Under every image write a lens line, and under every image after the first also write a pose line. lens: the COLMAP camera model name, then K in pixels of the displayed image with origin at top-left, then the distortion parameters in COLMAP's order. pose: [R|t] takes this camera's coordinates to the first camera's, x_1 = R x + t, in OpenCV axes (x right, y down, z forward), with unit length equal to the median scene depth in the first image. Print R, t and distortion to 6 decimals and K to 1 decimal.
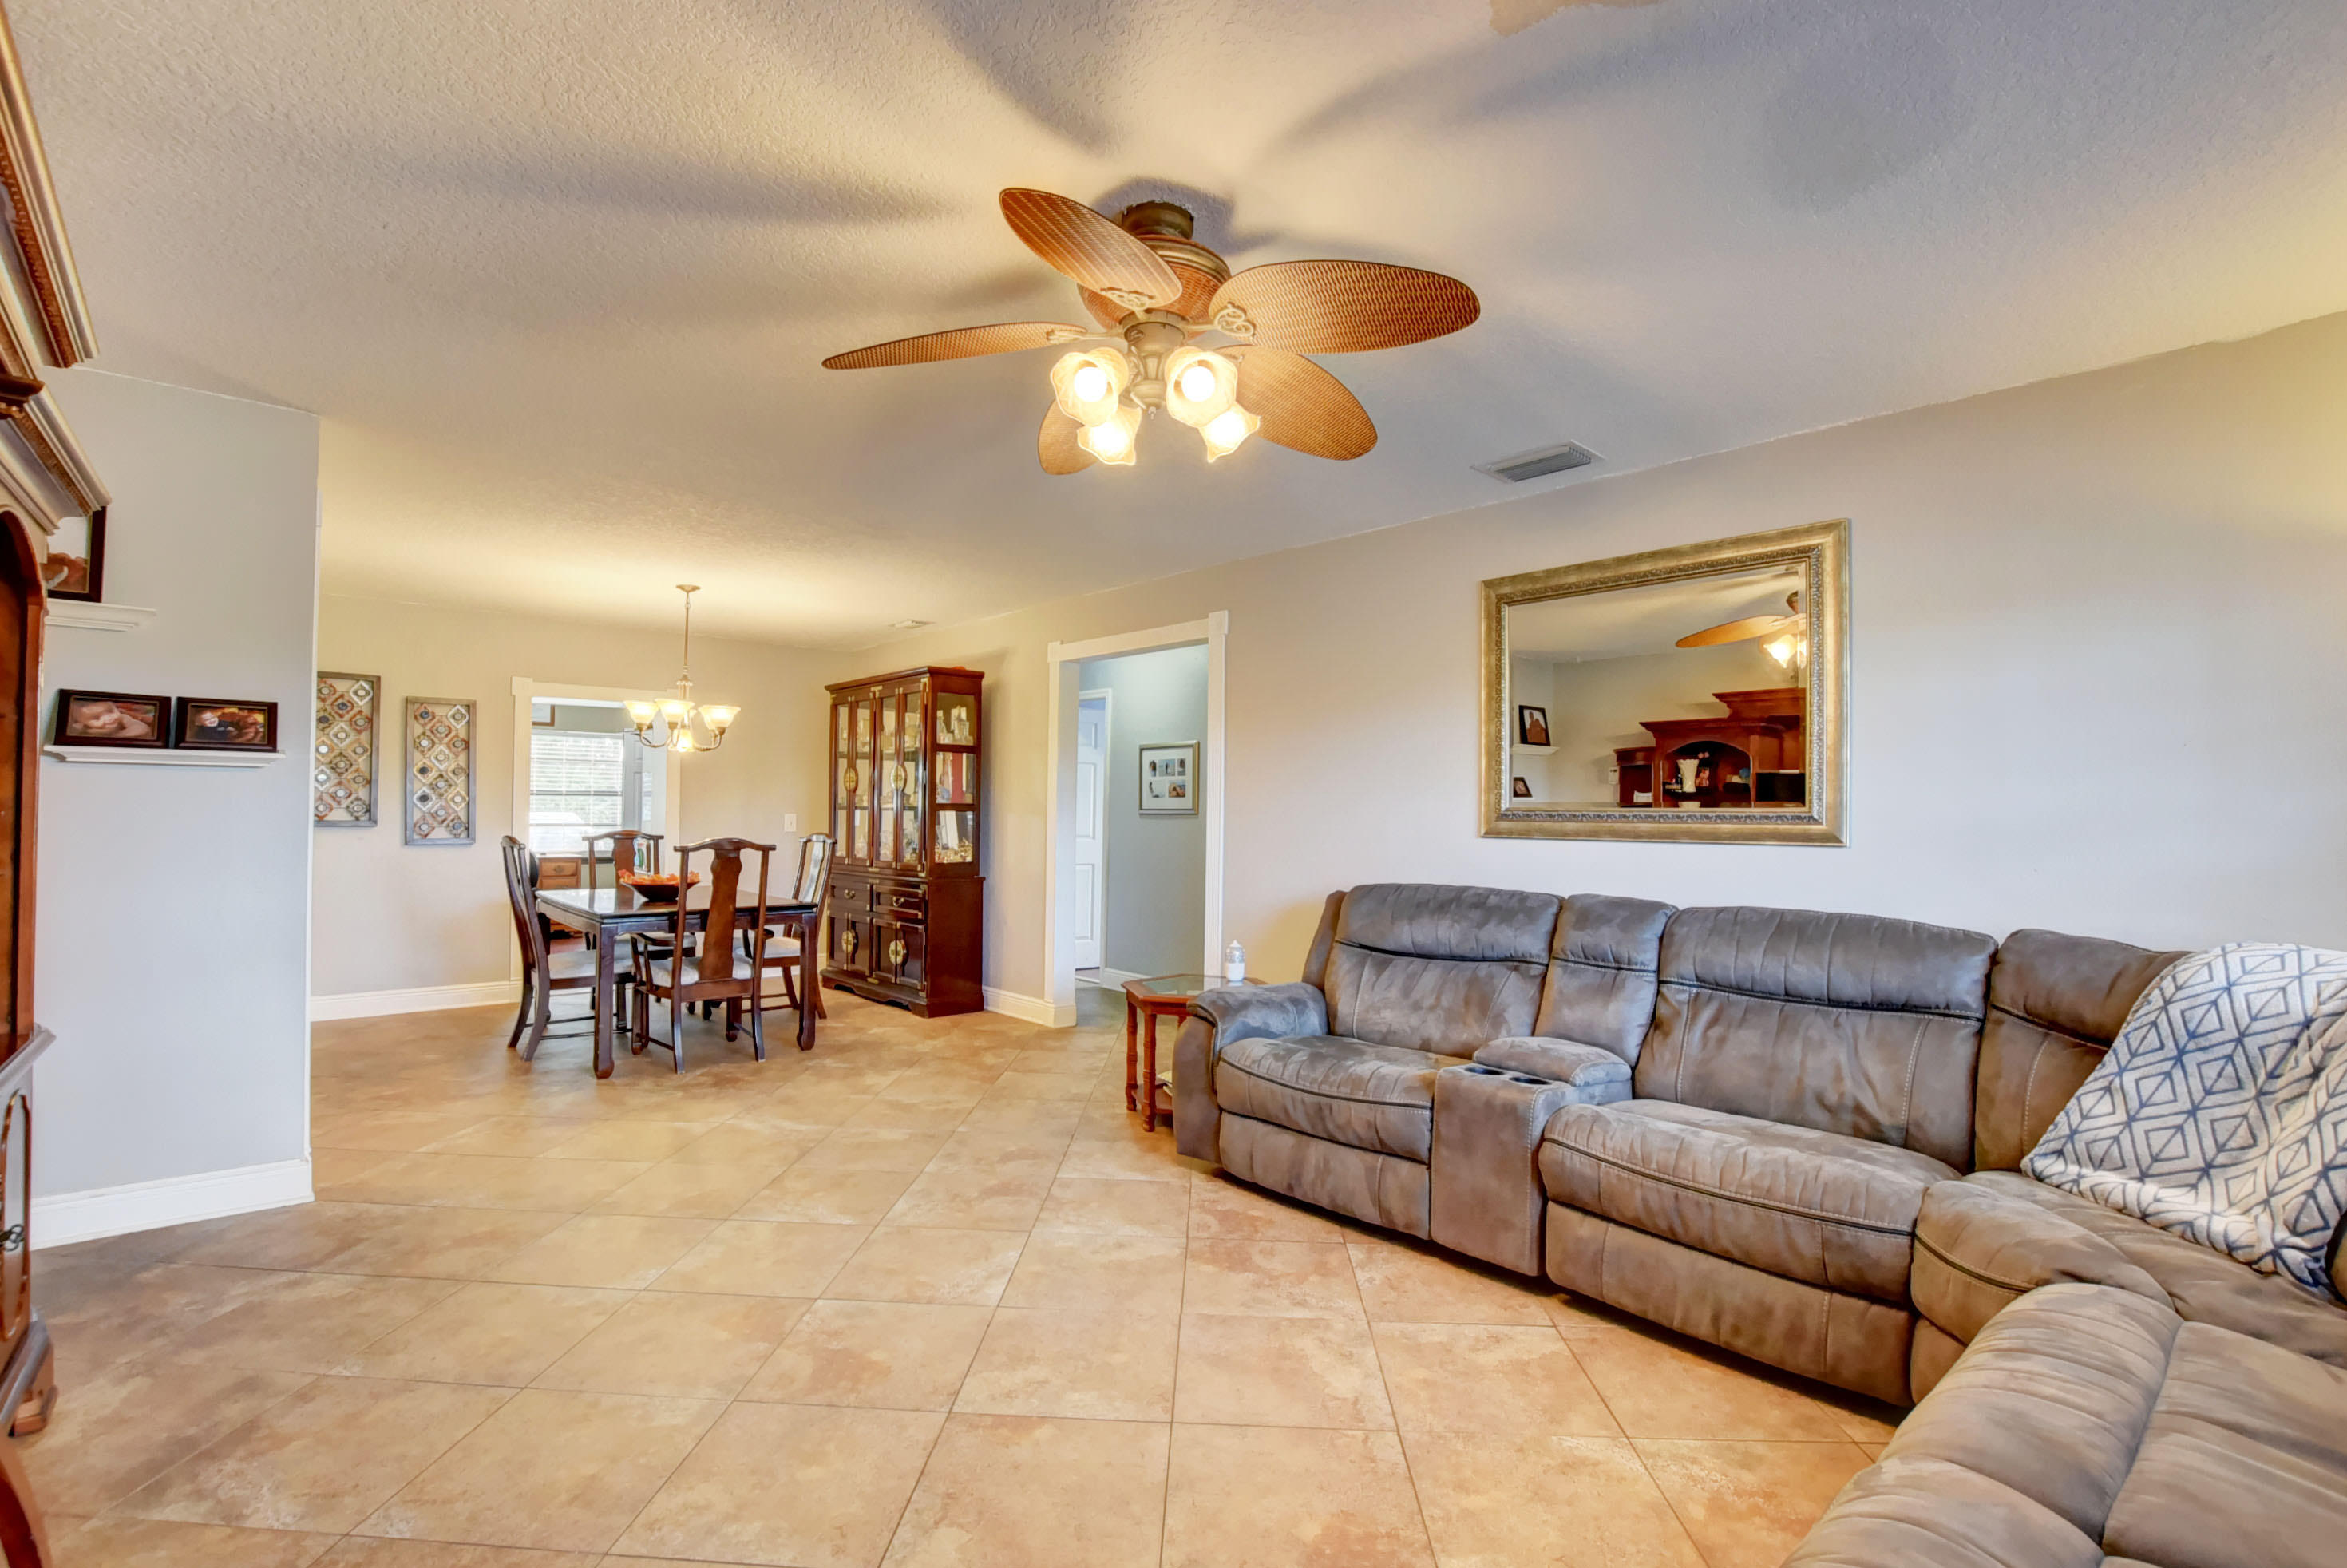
lens RADIAL K [[1055.9, 0, 1187.2], [0, 1055.9, 790.9], [0, 0, 1]] dist [-0.033511, 0.001672]
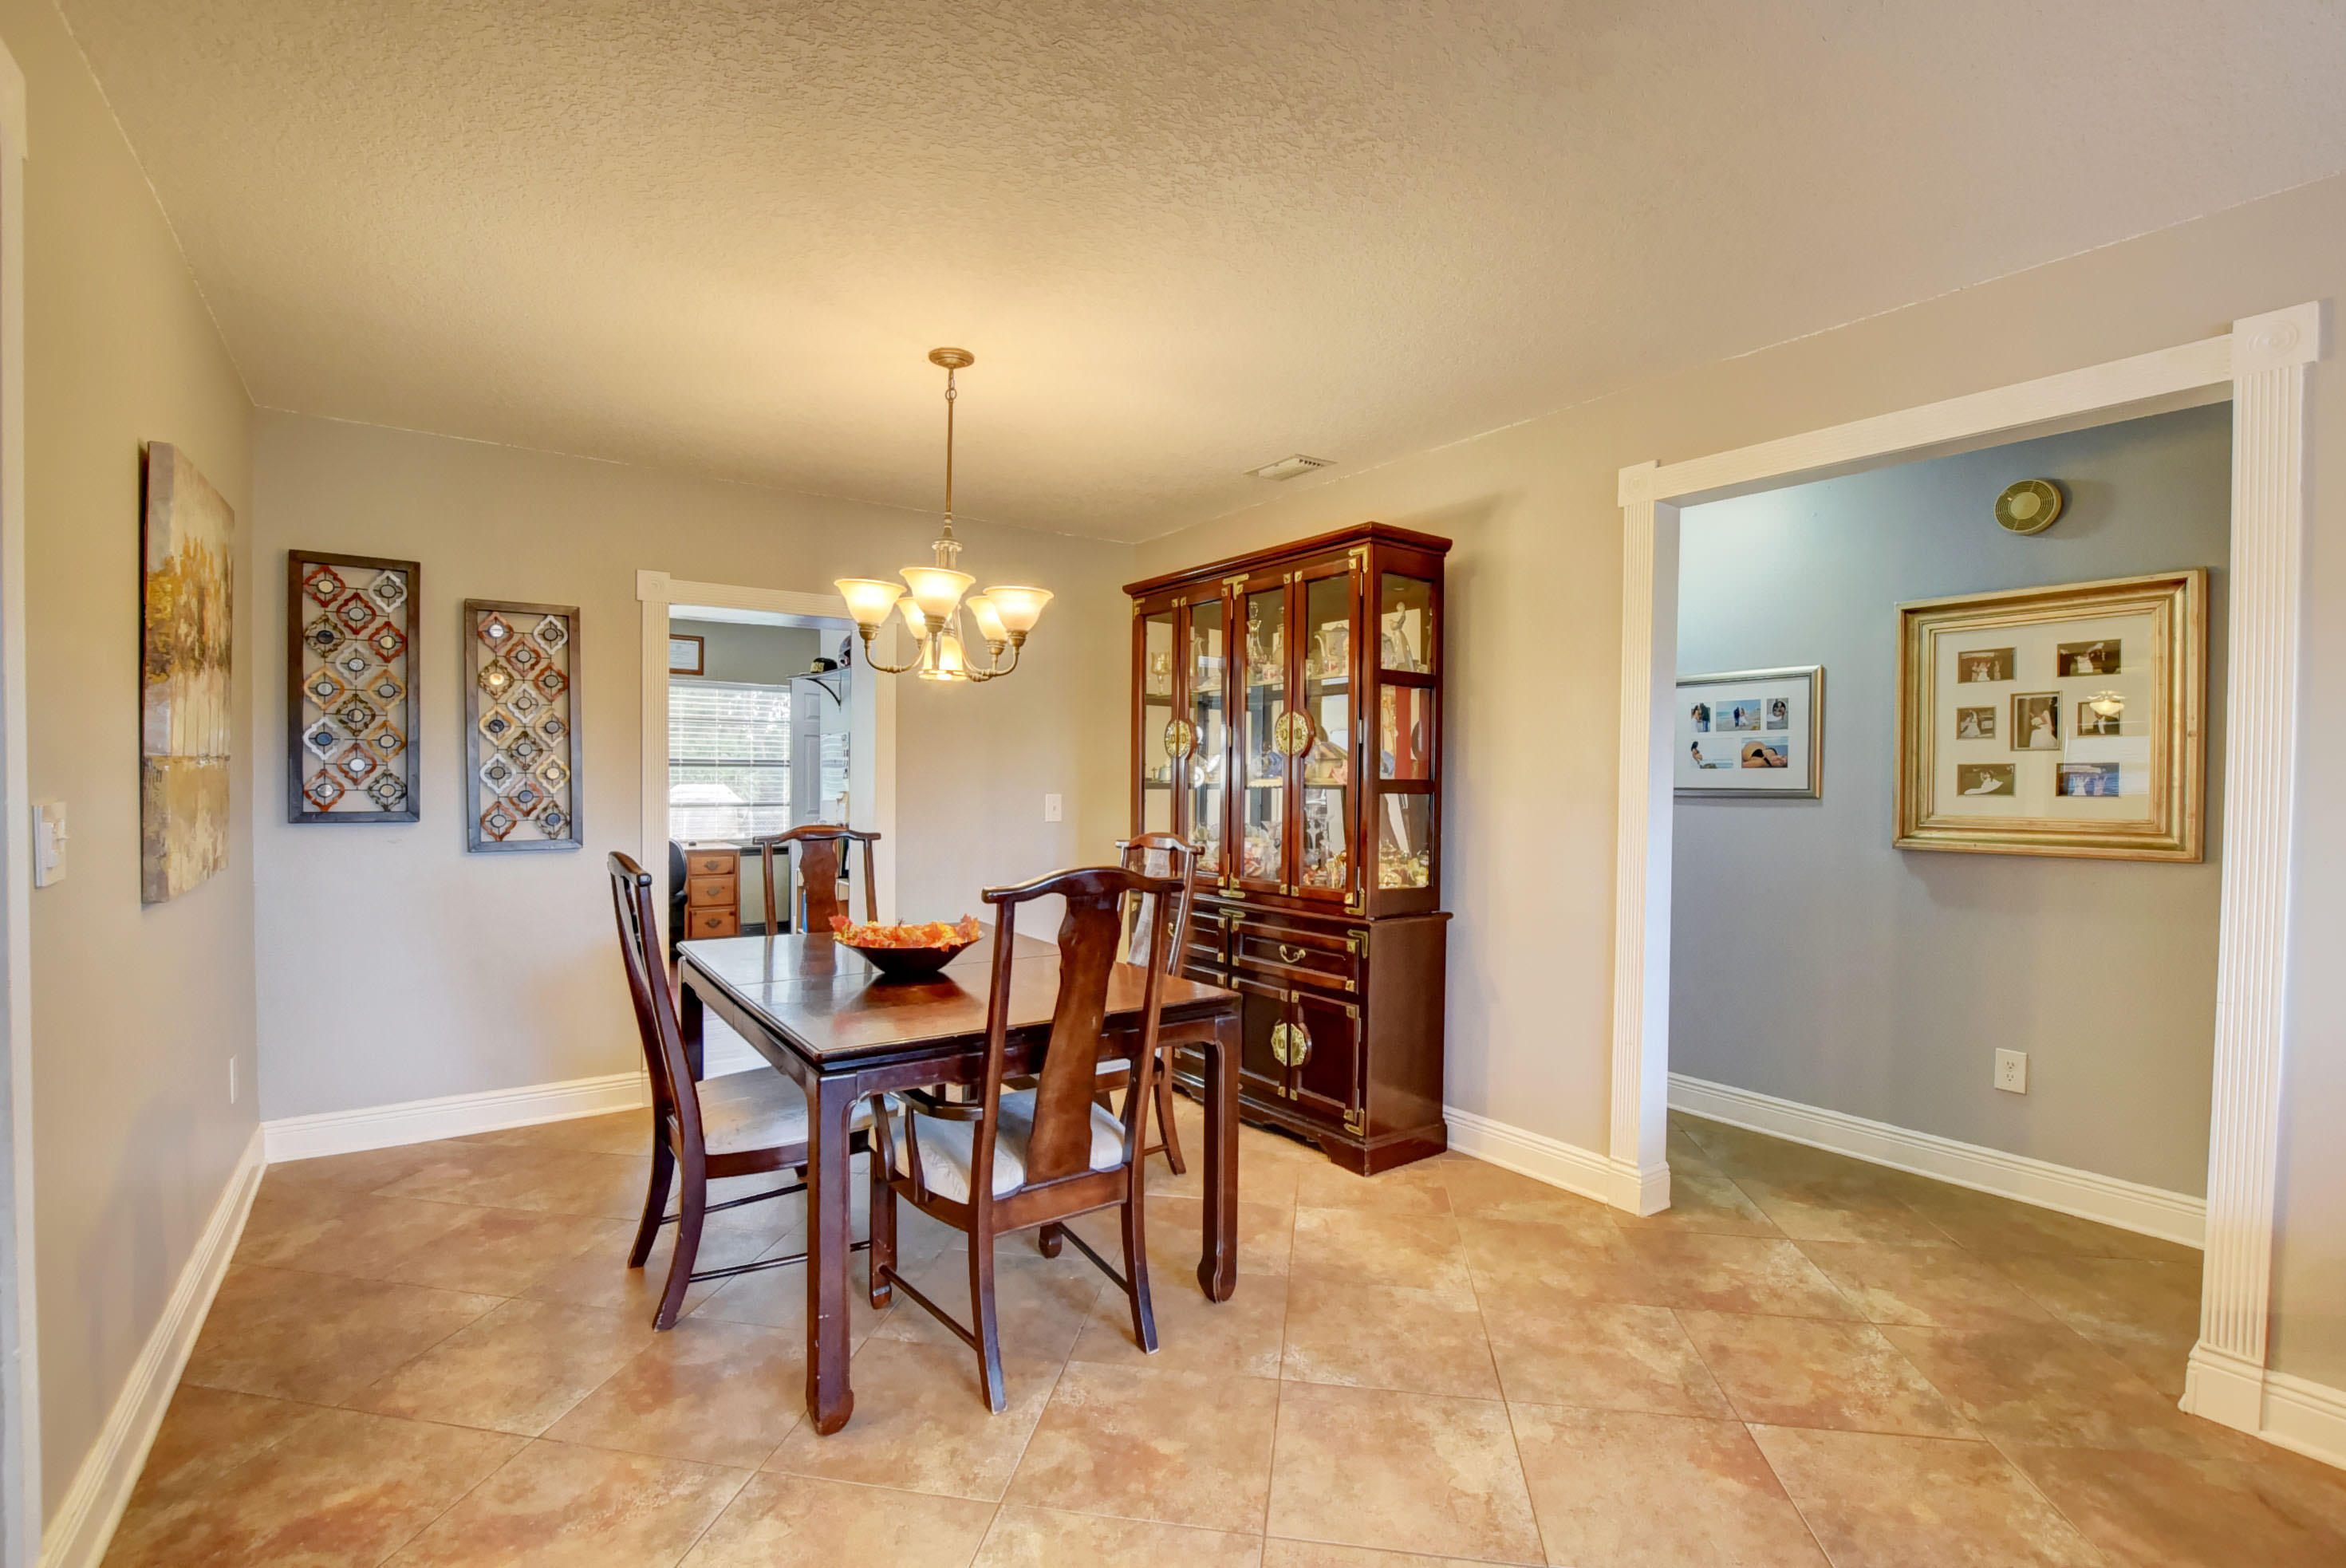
lens RADIAL K [[1055.3, 0, 1178.3], [0, 1055.3, 792.4], [0, 0, 1]] dist [-0.033511, 0.001672]
pose [[0.992836, 0.001065, -0.119484, -0.278651], [0.002635, 0.999522, 0.030808, 0.001127], [0.119460, -0.030903, 0.992358, 0.455858]]
